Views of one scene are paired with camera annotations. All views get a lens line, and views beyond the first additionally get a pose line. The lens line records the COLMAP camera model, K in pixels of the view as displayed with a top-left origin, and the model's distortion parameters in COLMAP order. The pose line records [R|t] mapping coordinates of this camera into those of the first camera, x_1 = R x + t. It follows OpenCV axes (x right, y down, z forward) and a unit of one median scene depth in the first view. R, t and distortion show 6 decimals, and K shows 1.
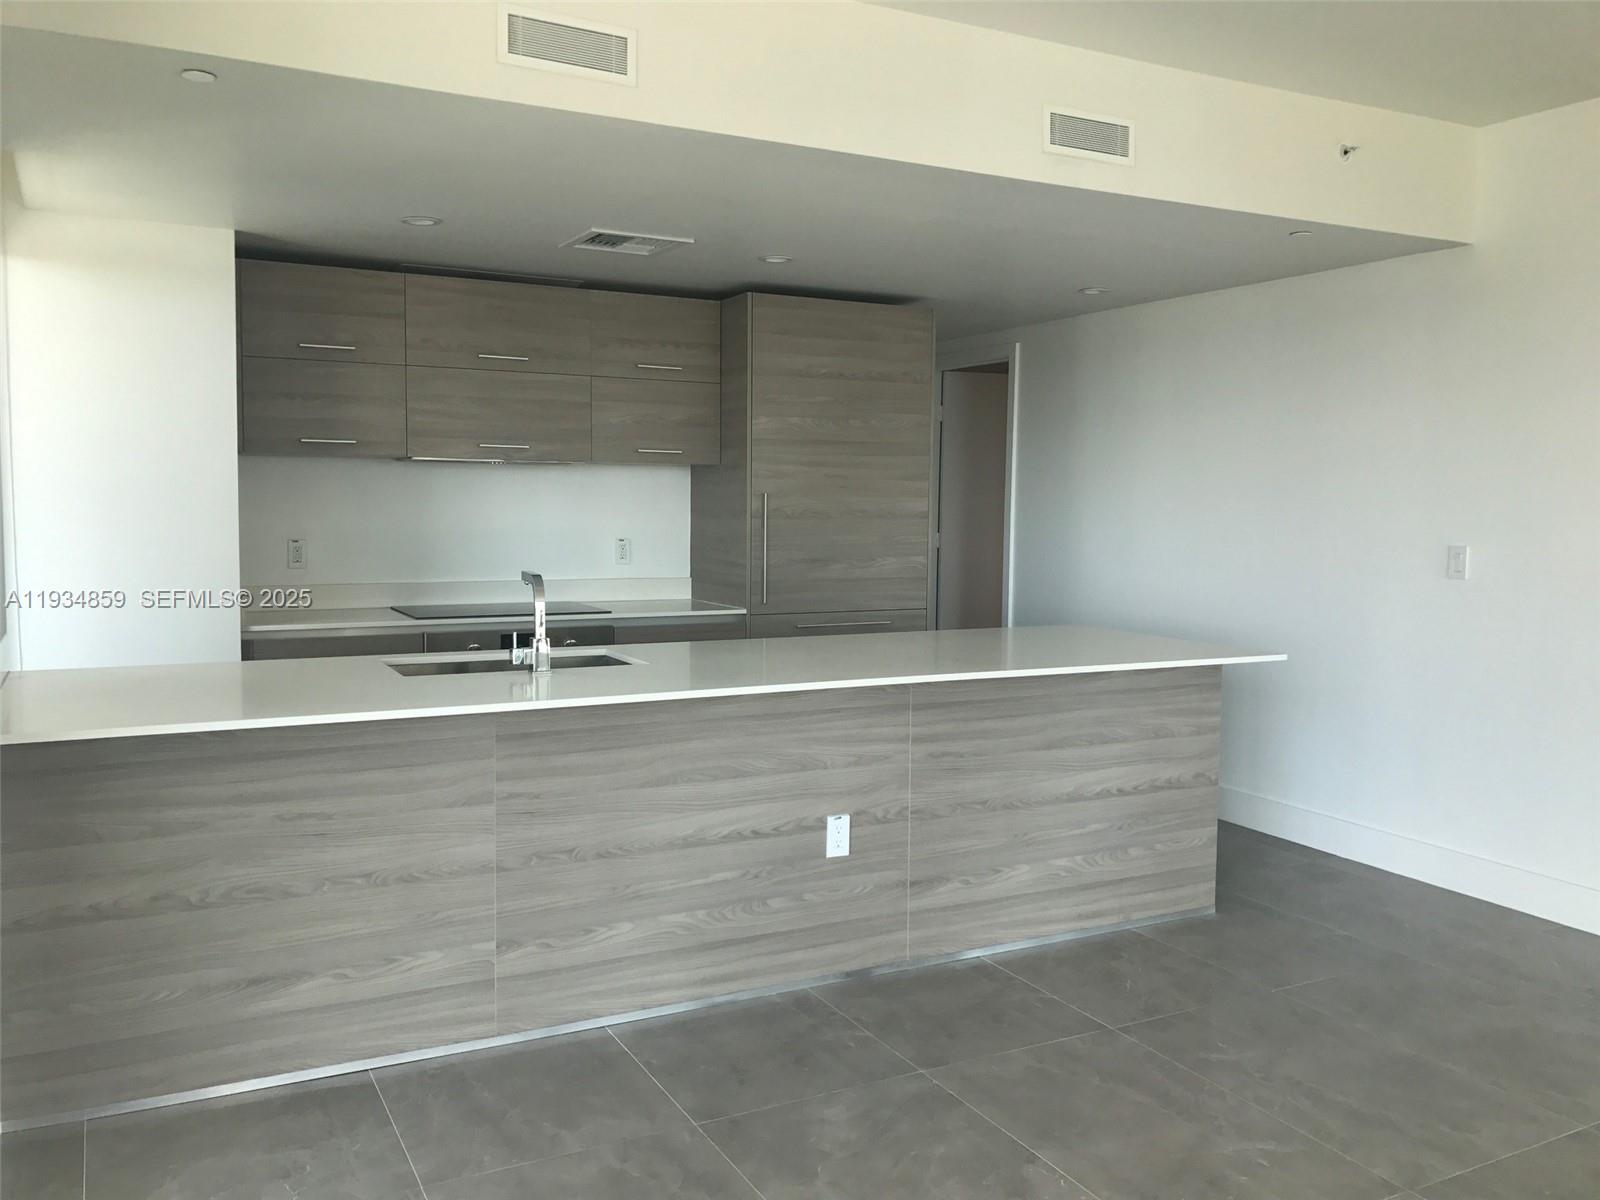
lens RADIAL K [[1329.9, 0, 796.5], [0, 1329.9, 600.2], [0, 0, 1]] dist [0.006937, 0.002248]
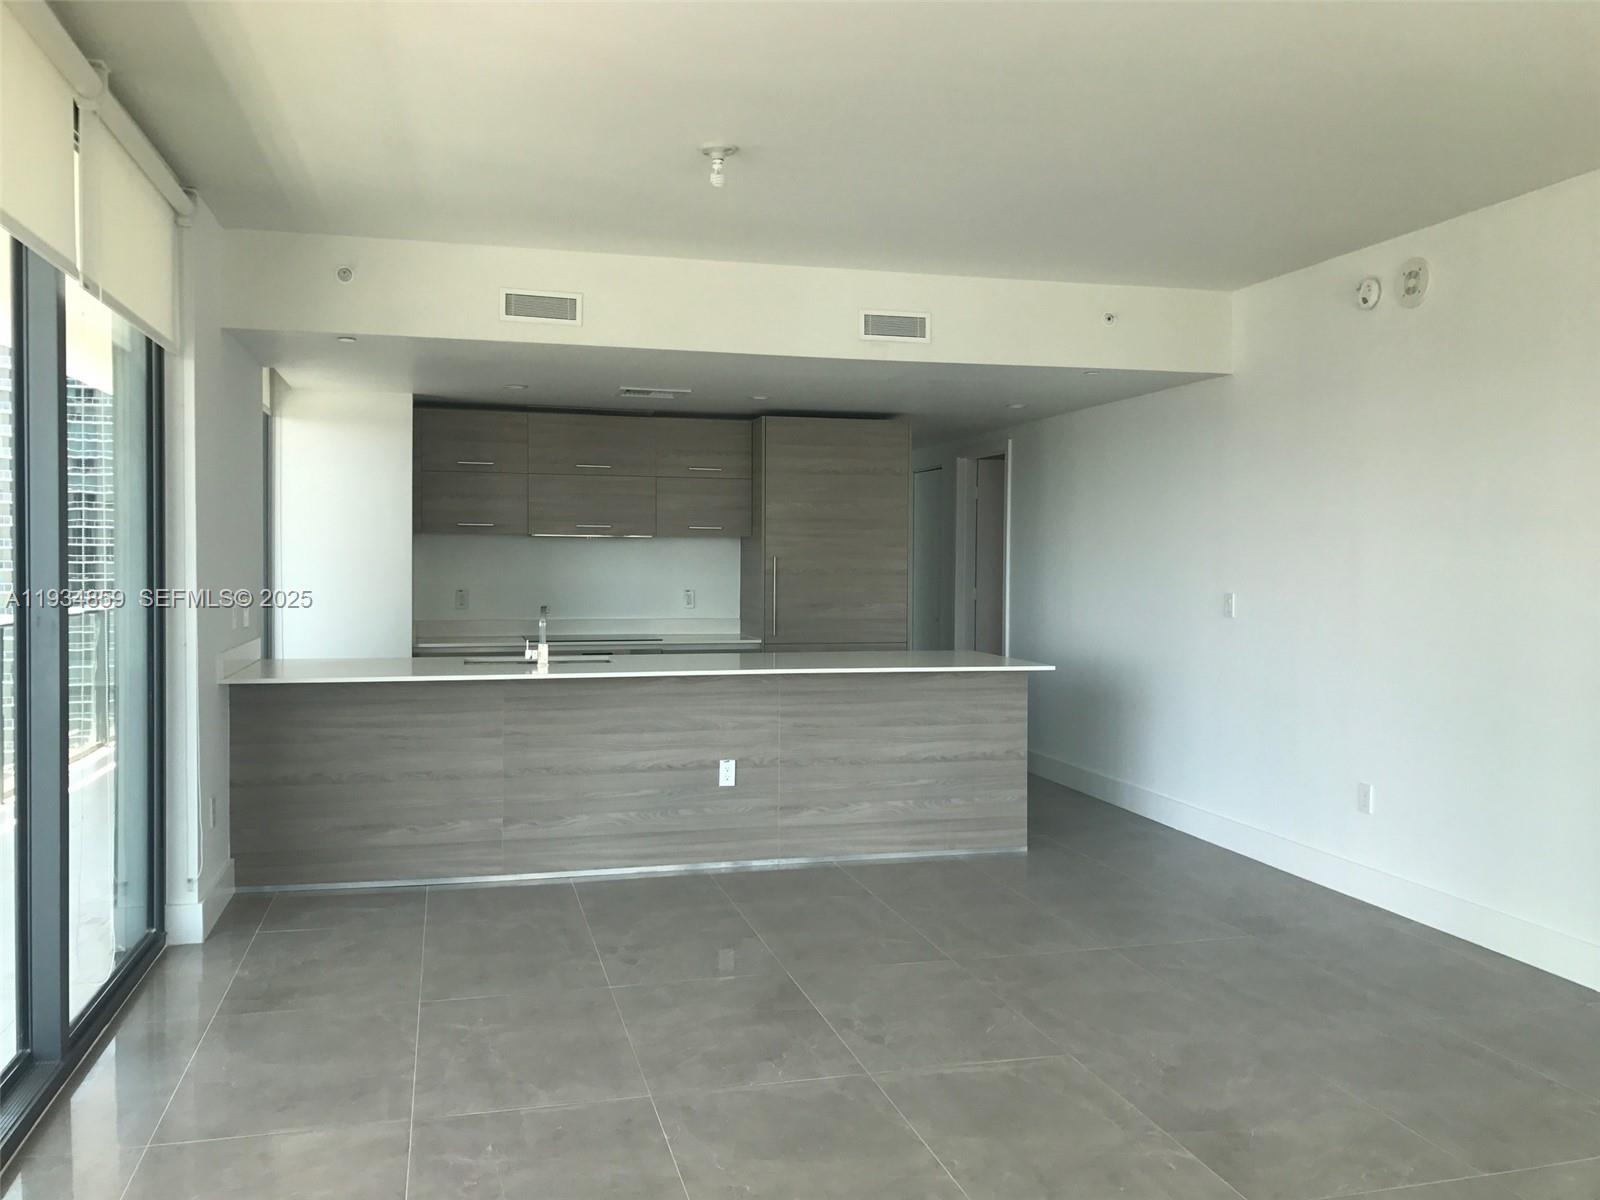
lens RADIAL K [[1329.9, 0, 803.6], [0, 1329.9, 599.0], [0, 0, 1]] dist [0.006937, 0.002248]
pose [[0.975654, 0.001729, -0.219310, 0.438842], [-0.012658, 0.998746, -0.048439, 0.043556], [0.218951, 0.050035, 0.974452, -0.498463]]
